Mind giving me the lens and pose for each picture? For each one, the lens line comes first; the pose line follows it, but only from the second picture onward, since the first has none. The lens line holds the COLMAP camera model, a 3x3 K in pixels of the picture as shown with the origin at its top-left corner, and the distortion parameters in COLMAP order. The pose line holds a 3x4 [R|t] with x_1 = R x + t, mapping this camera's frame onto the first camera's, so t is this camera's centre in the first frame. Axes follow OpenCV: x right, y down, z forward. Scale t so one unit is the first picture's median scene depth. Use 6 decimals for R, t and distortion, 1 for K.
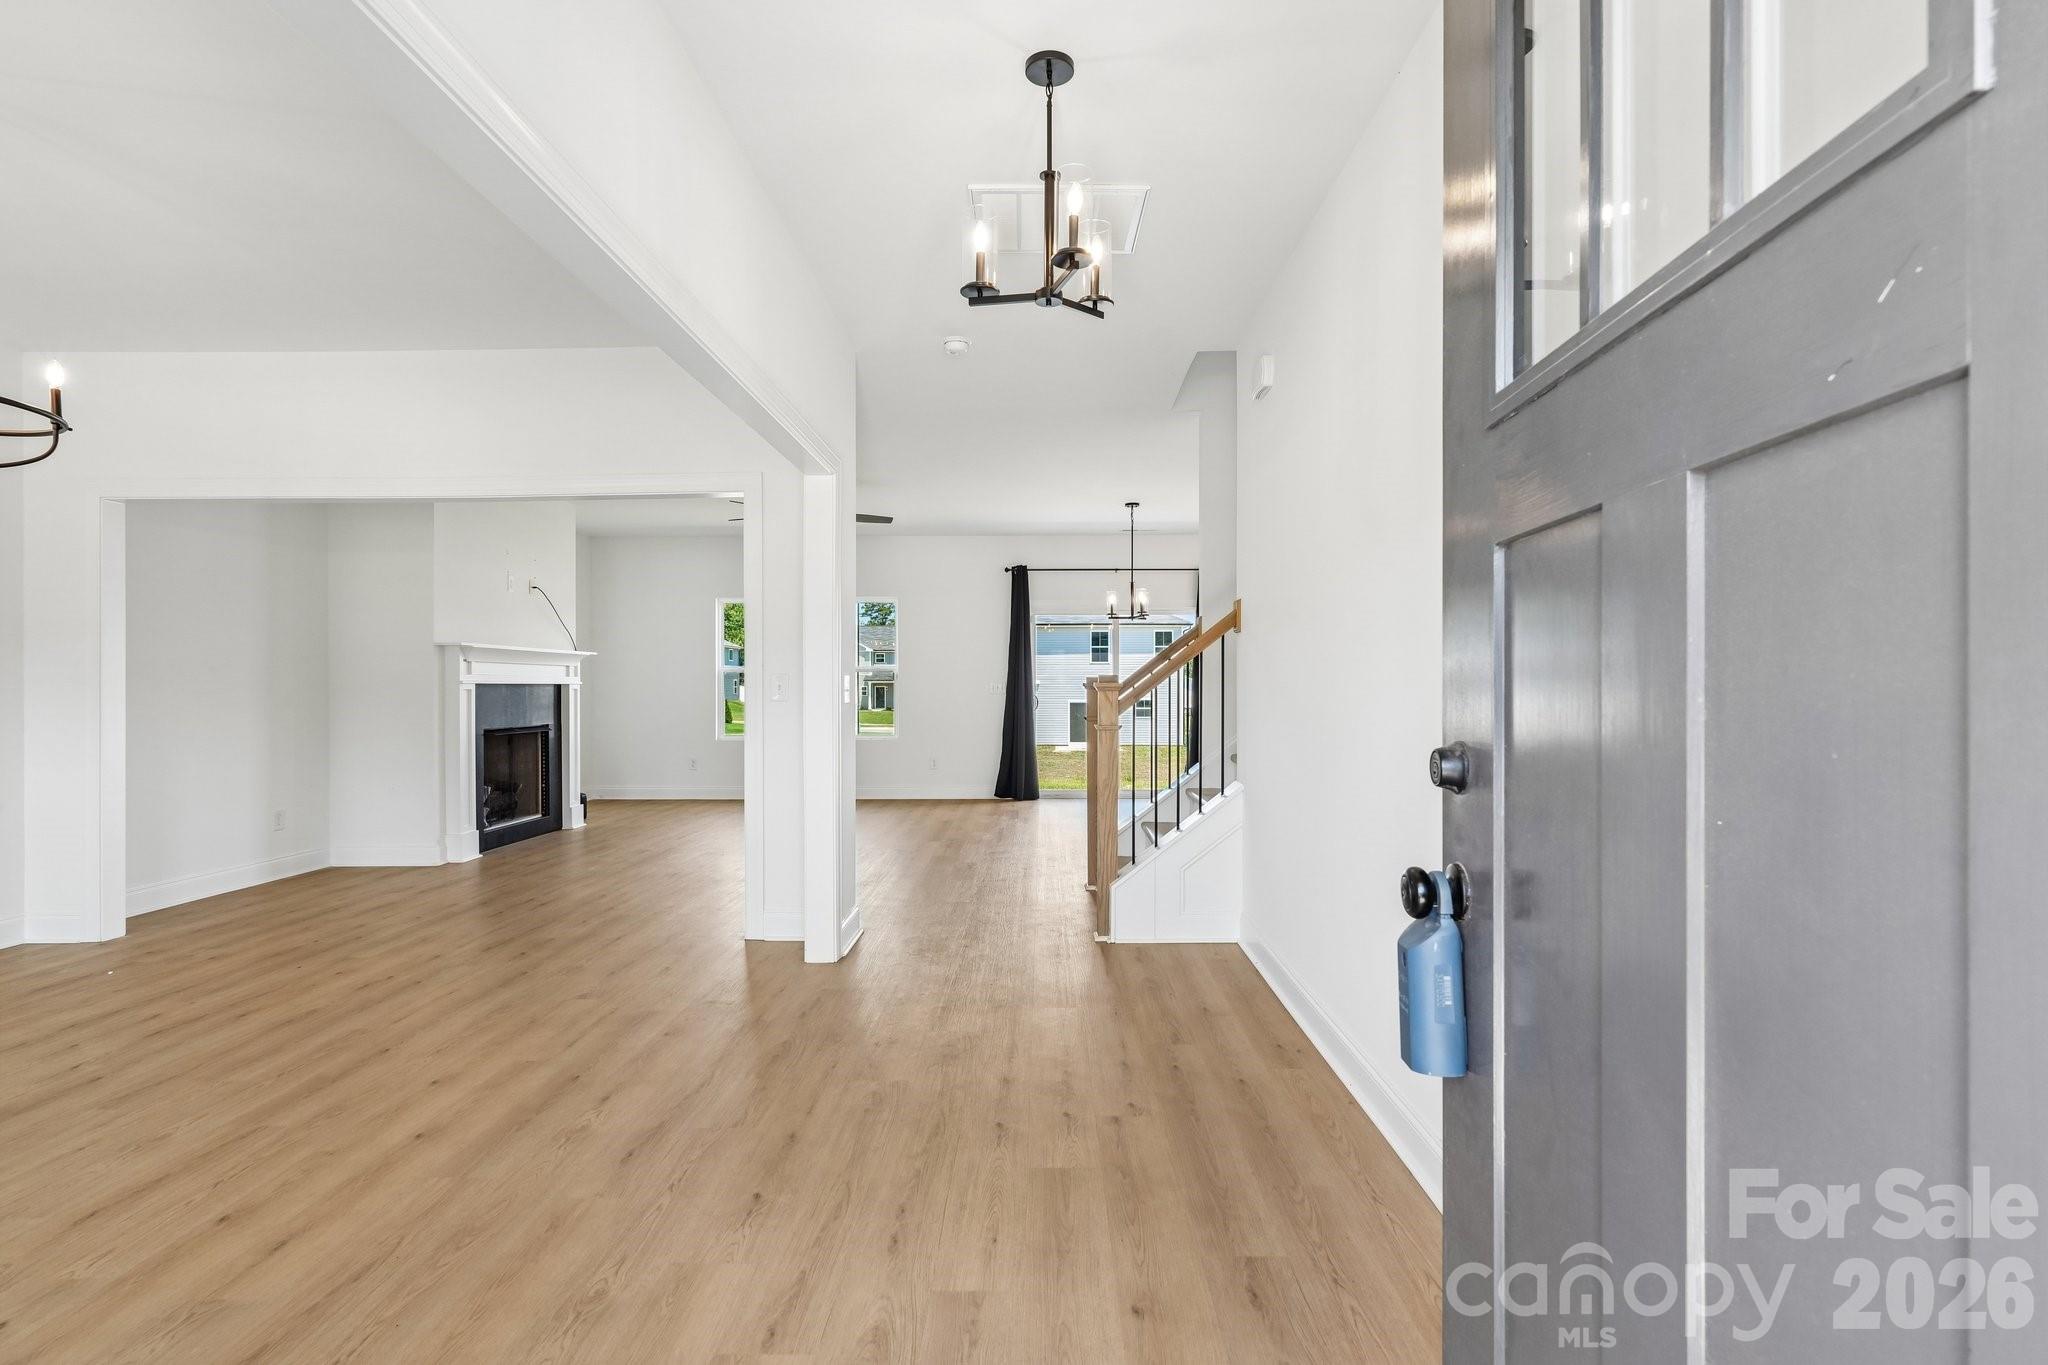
lens RADIAL K [[997.0, 0, 1024.0], [0, 997.0, 682.5], [0, 0, 1]] dist [0.002053, 0.000239]
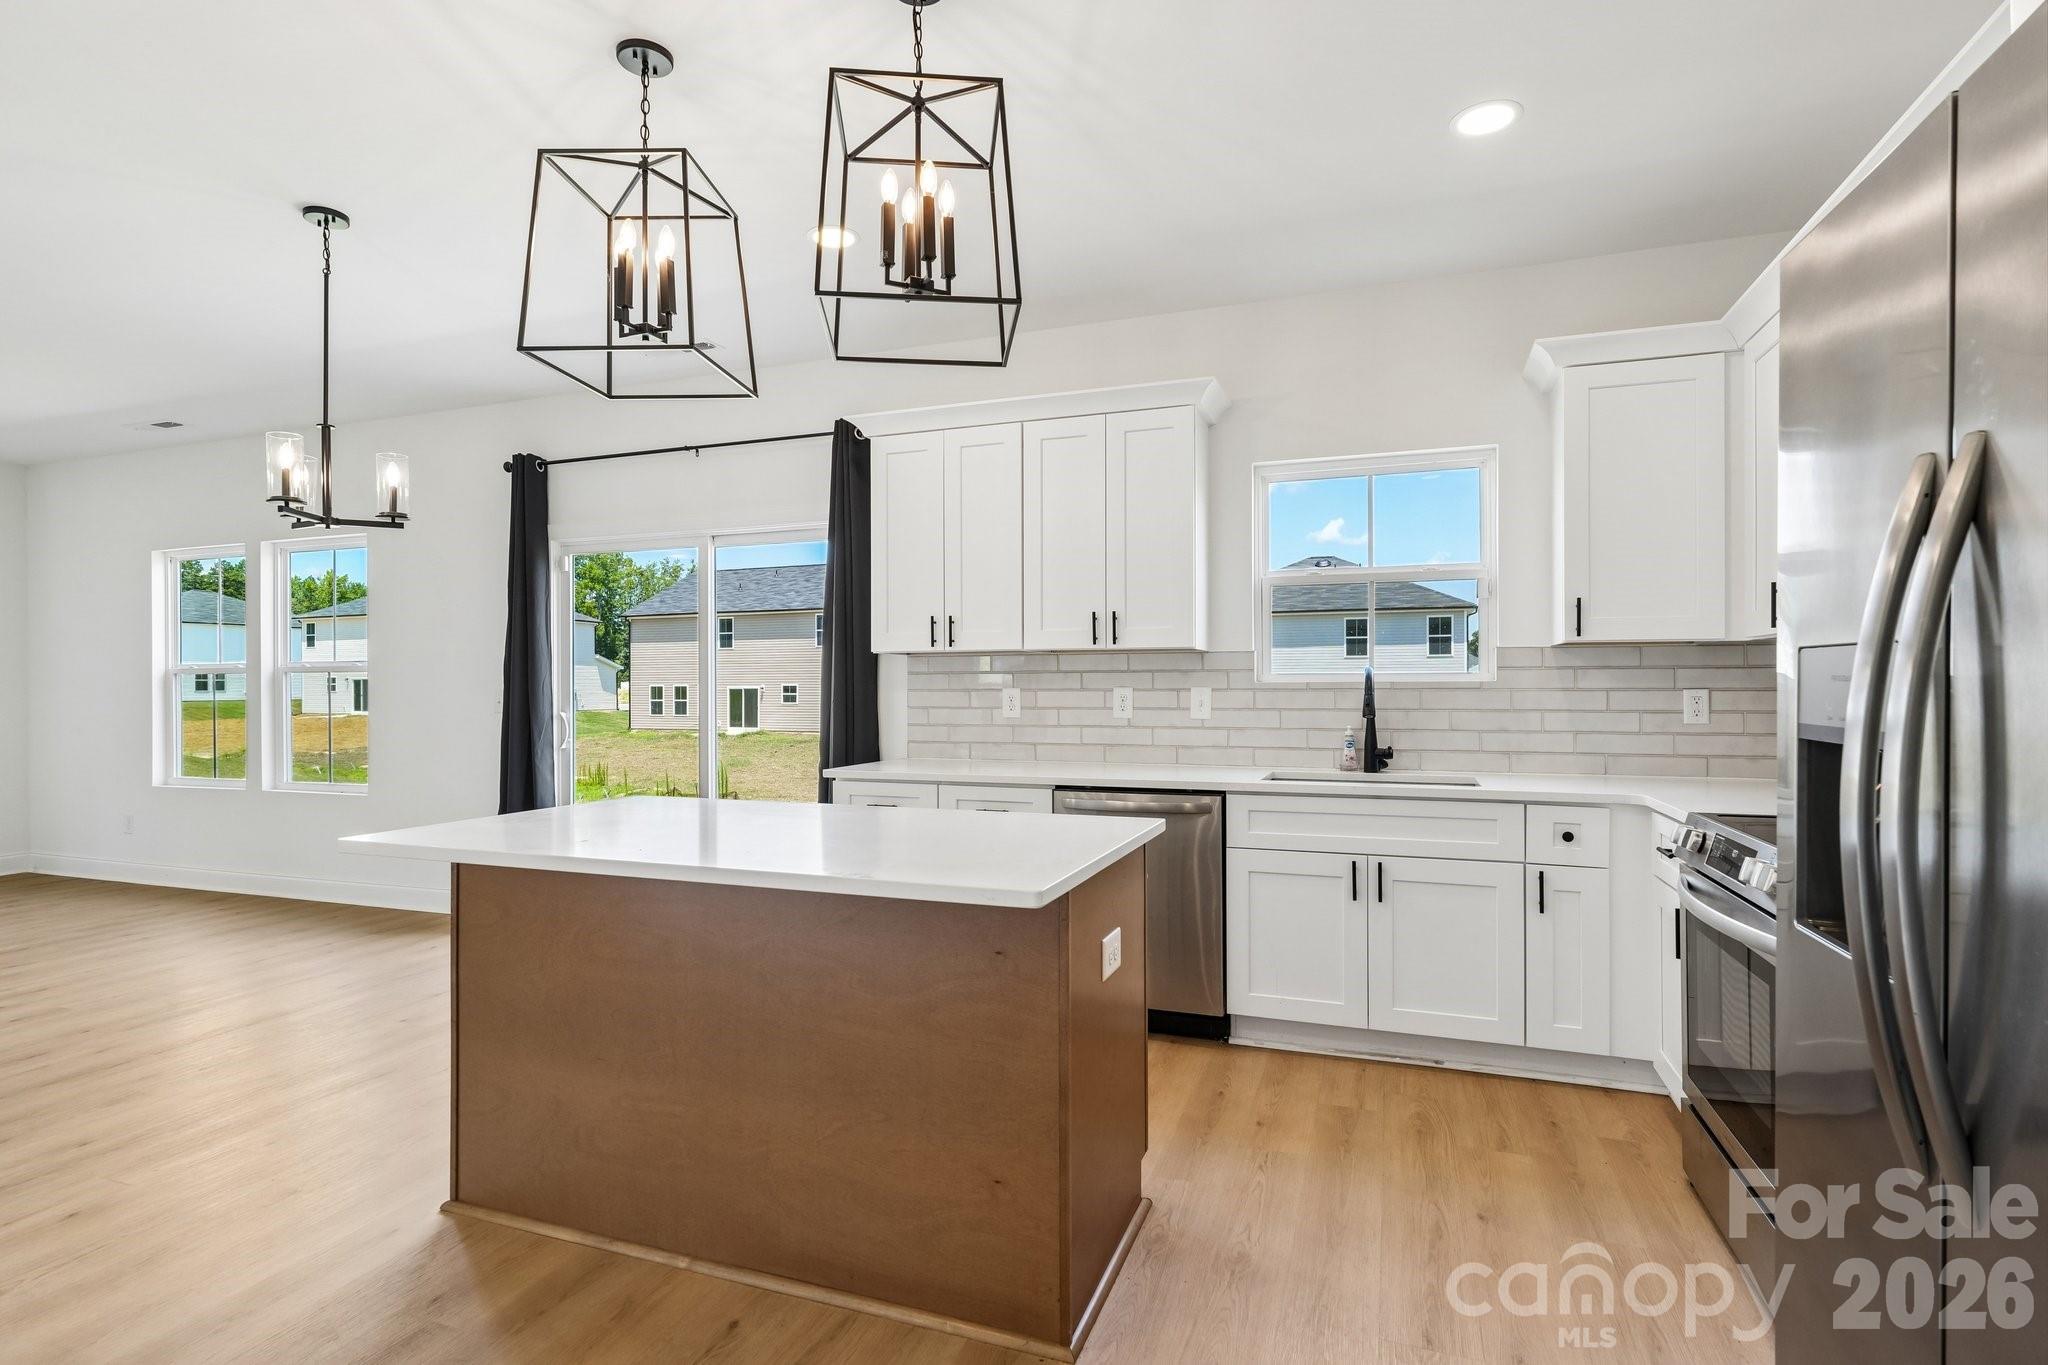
lens RADIAL K [[997.0, 0, 1024.0], [0, 997.0, 682.5], [0, 0, 1]] dist [0.002053, 0.000239]
pose [[0.944806, 0.001107, -0.327630, 1.498577], [0.001611, 0.999966, 0.008026, -0.025038], [0.327628, -0.008110, 0.944772, 2.333598]]
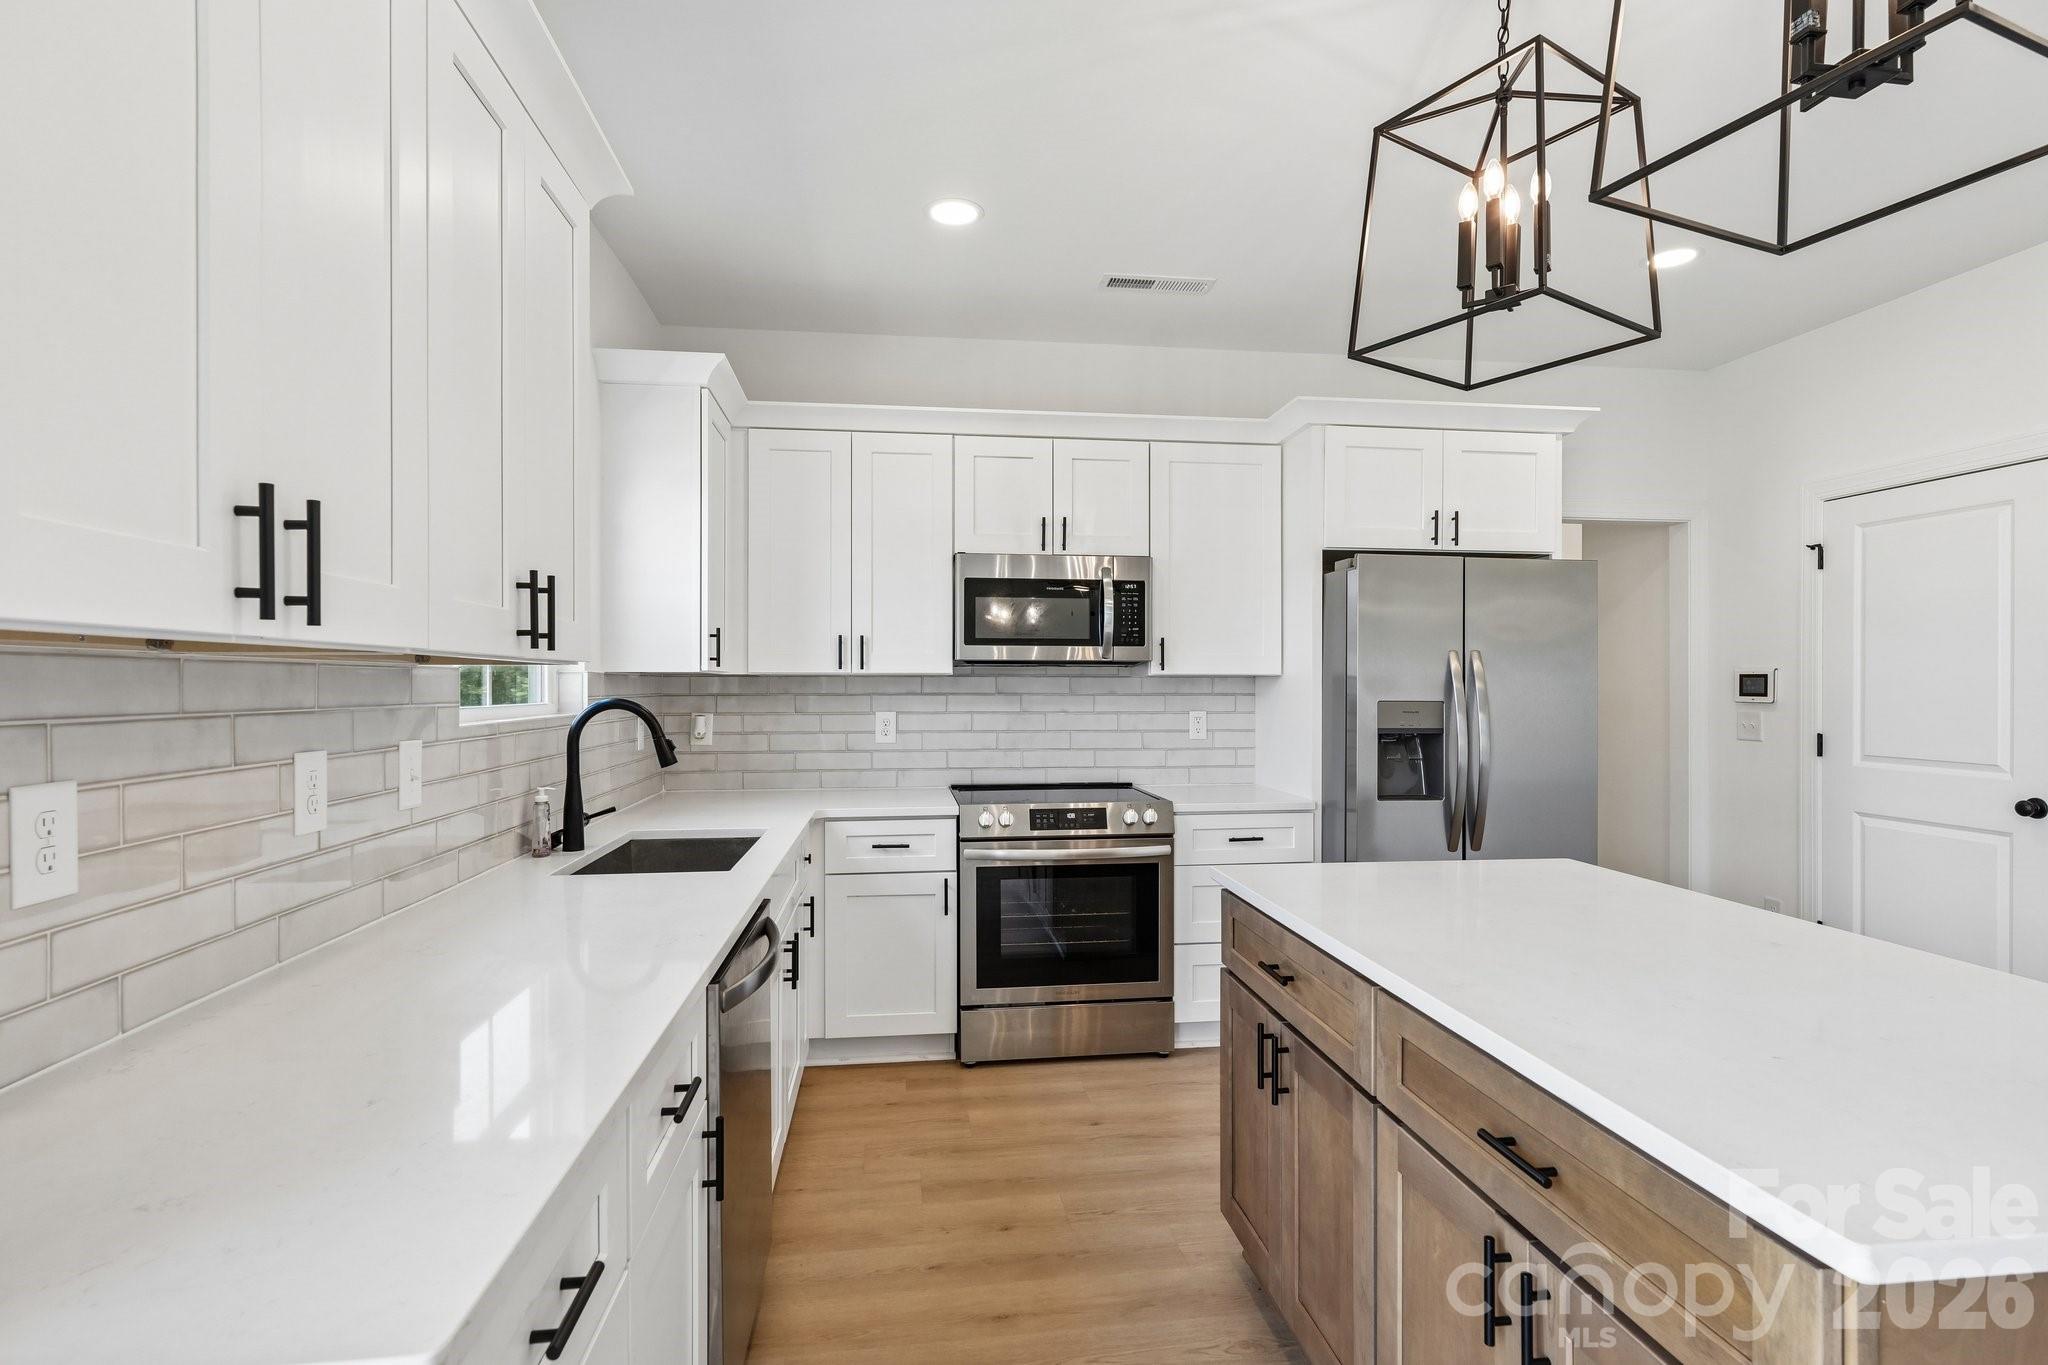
lens RADIAL K [[1008.5, 0, 1030.8], [0, 1008.5, 682.9], [0, 0, 1]] dist [-0.000778, 0.000598]
pose [[-0.146516, 0.005278, 0.989194, 0.498563], [-0.004668, 0.999971, -0.006027, -0.043907], [-0.989197, -0.005500, -0.146487, 3.489405]]
